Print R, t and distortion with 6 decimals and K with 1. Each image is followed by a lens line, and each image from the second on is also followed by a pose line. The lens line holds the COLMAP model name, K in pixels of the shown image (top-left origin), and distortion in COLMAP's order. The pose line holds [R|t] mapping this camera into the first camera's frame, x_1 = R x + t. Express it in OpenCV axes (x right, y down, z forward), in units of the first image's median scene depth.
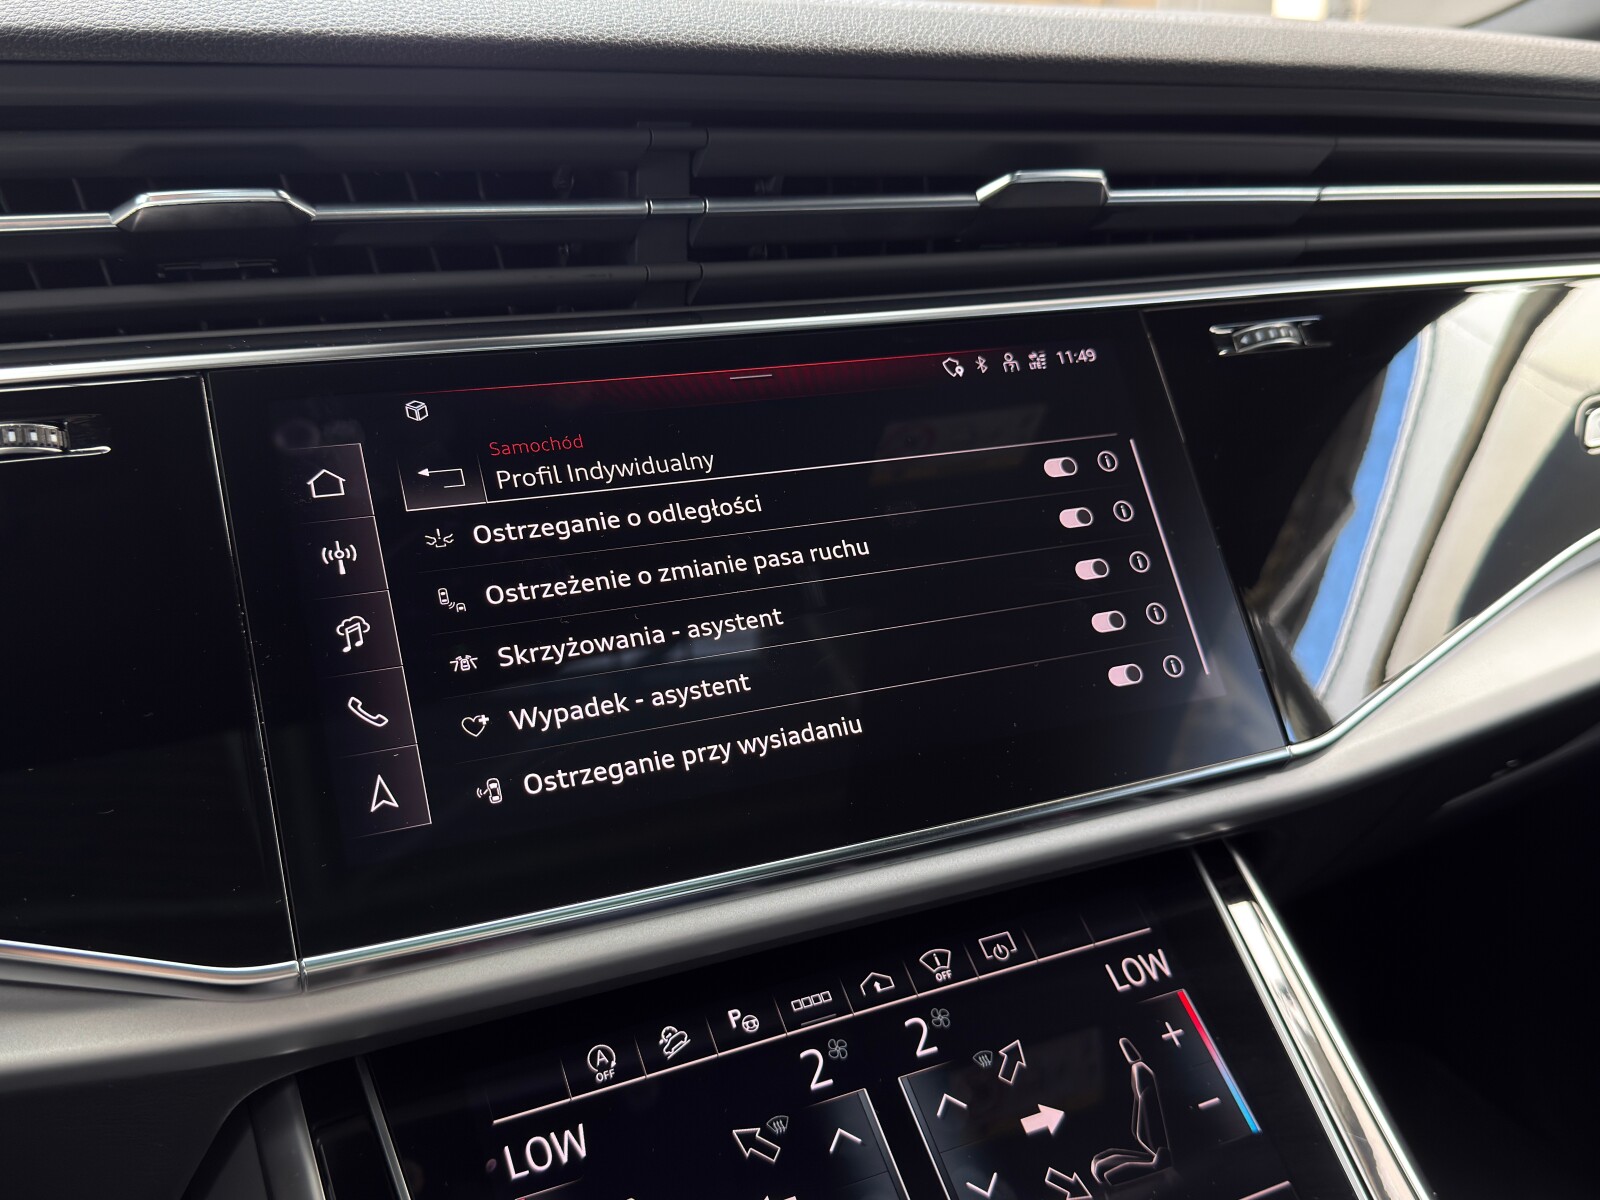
lens RADIAL K [[1414.9, 0, 777.4], [0, 1414.9, 599.0], [0, 0, 1]] dist [0.031803, -0.139920]
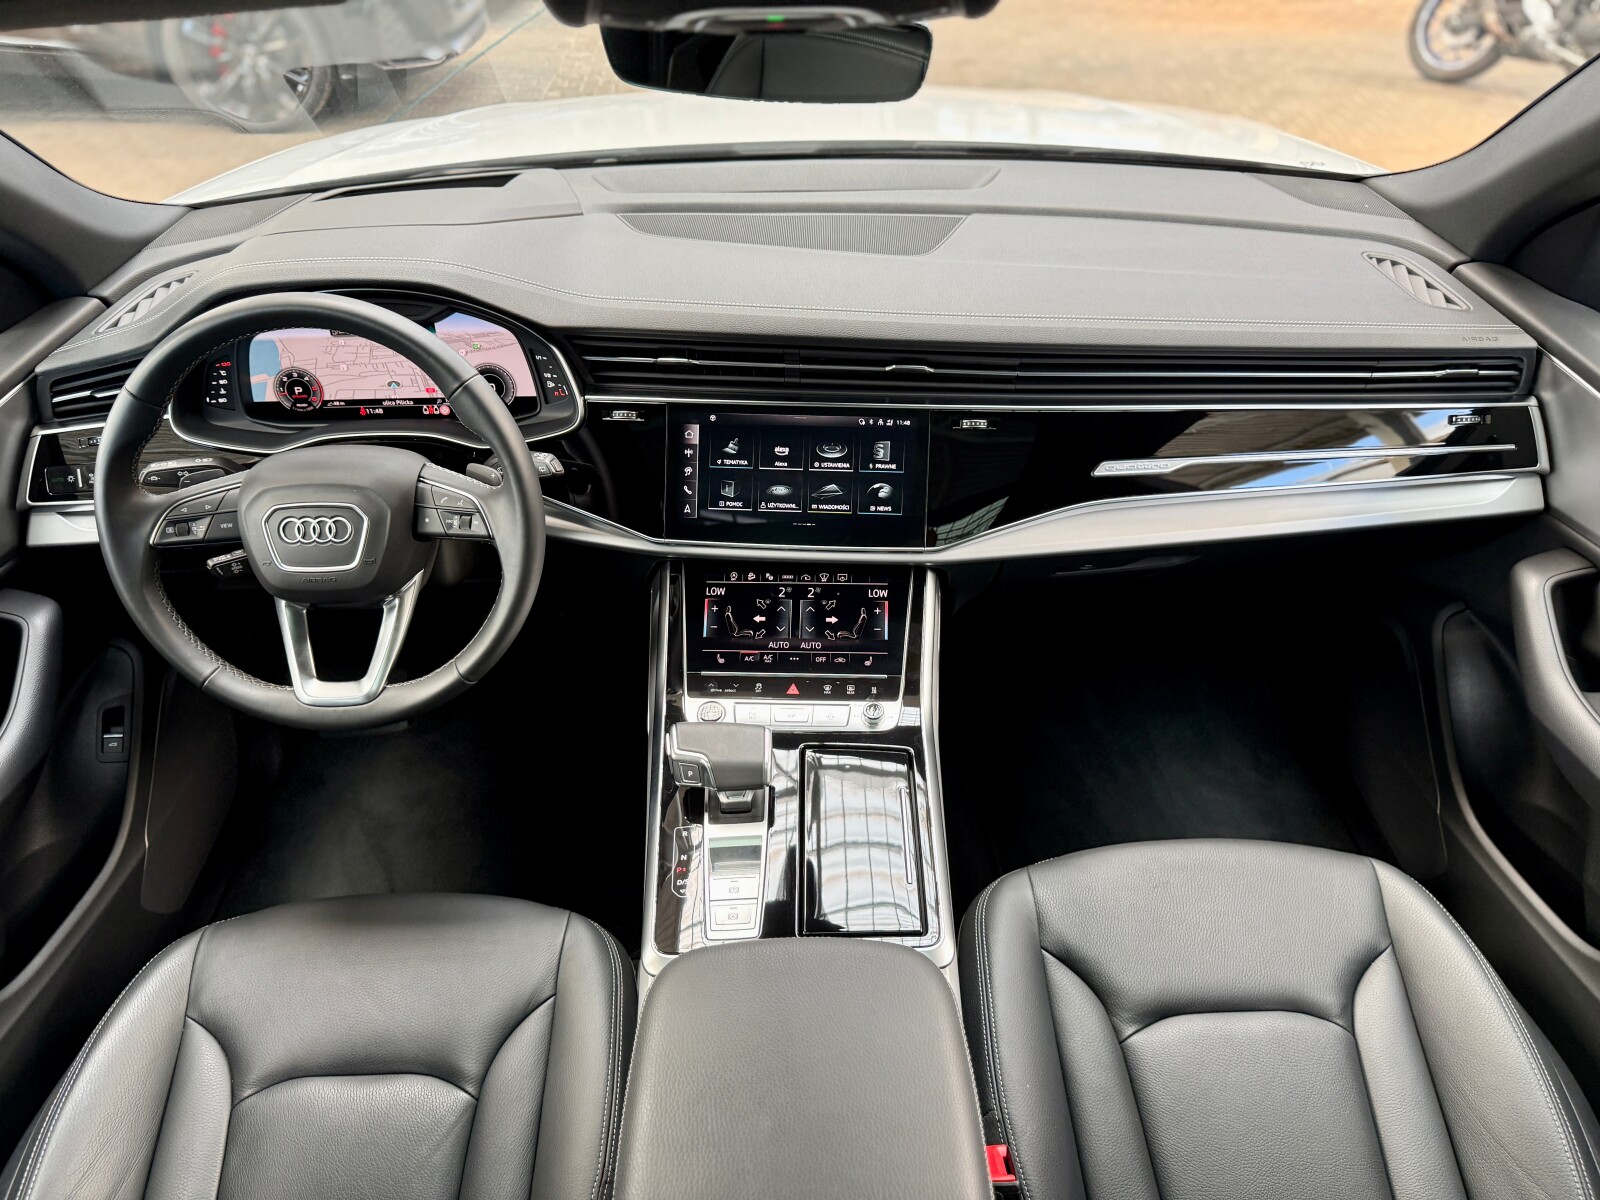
lens RADIAL K [[1133.2, 0, 807.6], [0, 1133.2, 607.1], [0, 0, 1]] dist [0.055071, -0.117225]
pose [[0.894037, 0.285634, -0.345126, 1.207143], [-0.146200, 0.914227, 0.377909, -0.859111], [0.423467, -0.287407, 0.859112, -1.758582]]
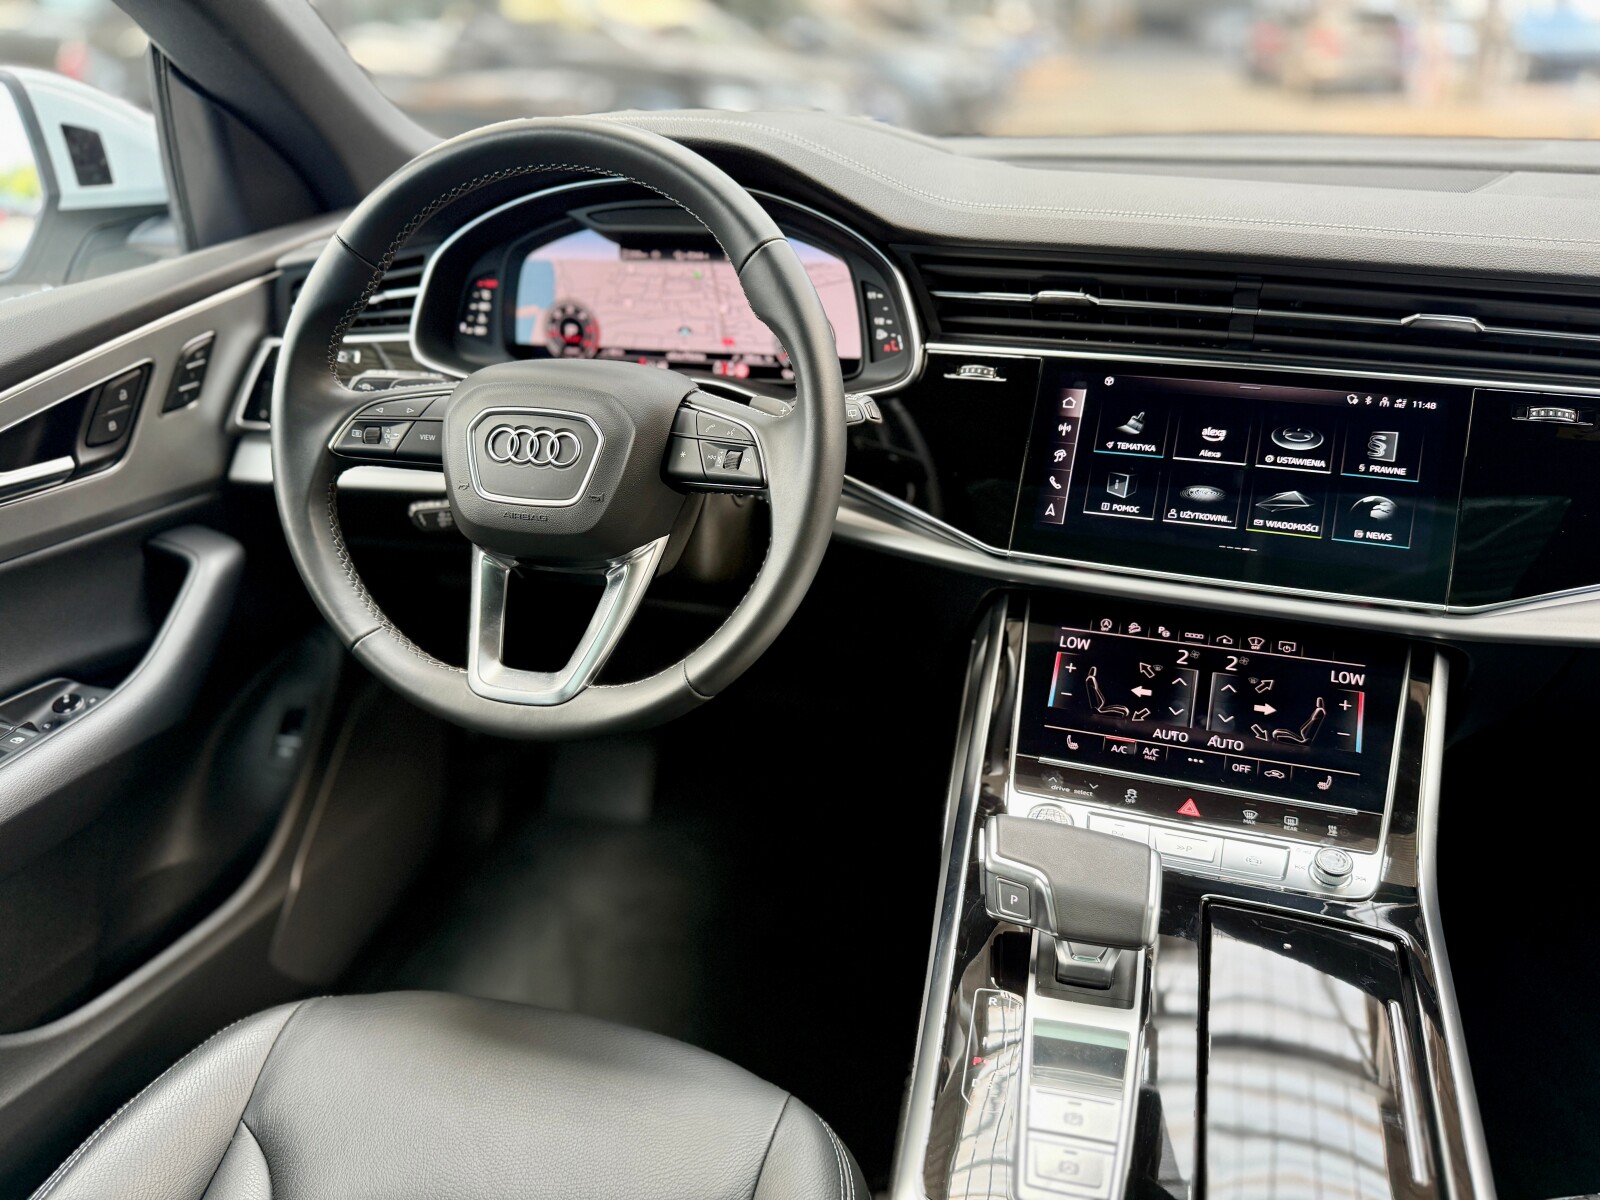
lens RADIAL K [[1133.2, 0, 784.7], [0, 1133.2, 600.3], [0, 0, 1]] dist [0.055071, -0.117225]
pose [[0.719310, 0.315832, -0.618744, 0.752904], [-0.191778, 0.946344, 0.260104, -0.173953], [0.667693, -0.068434, 0.741284, -1.034571]]
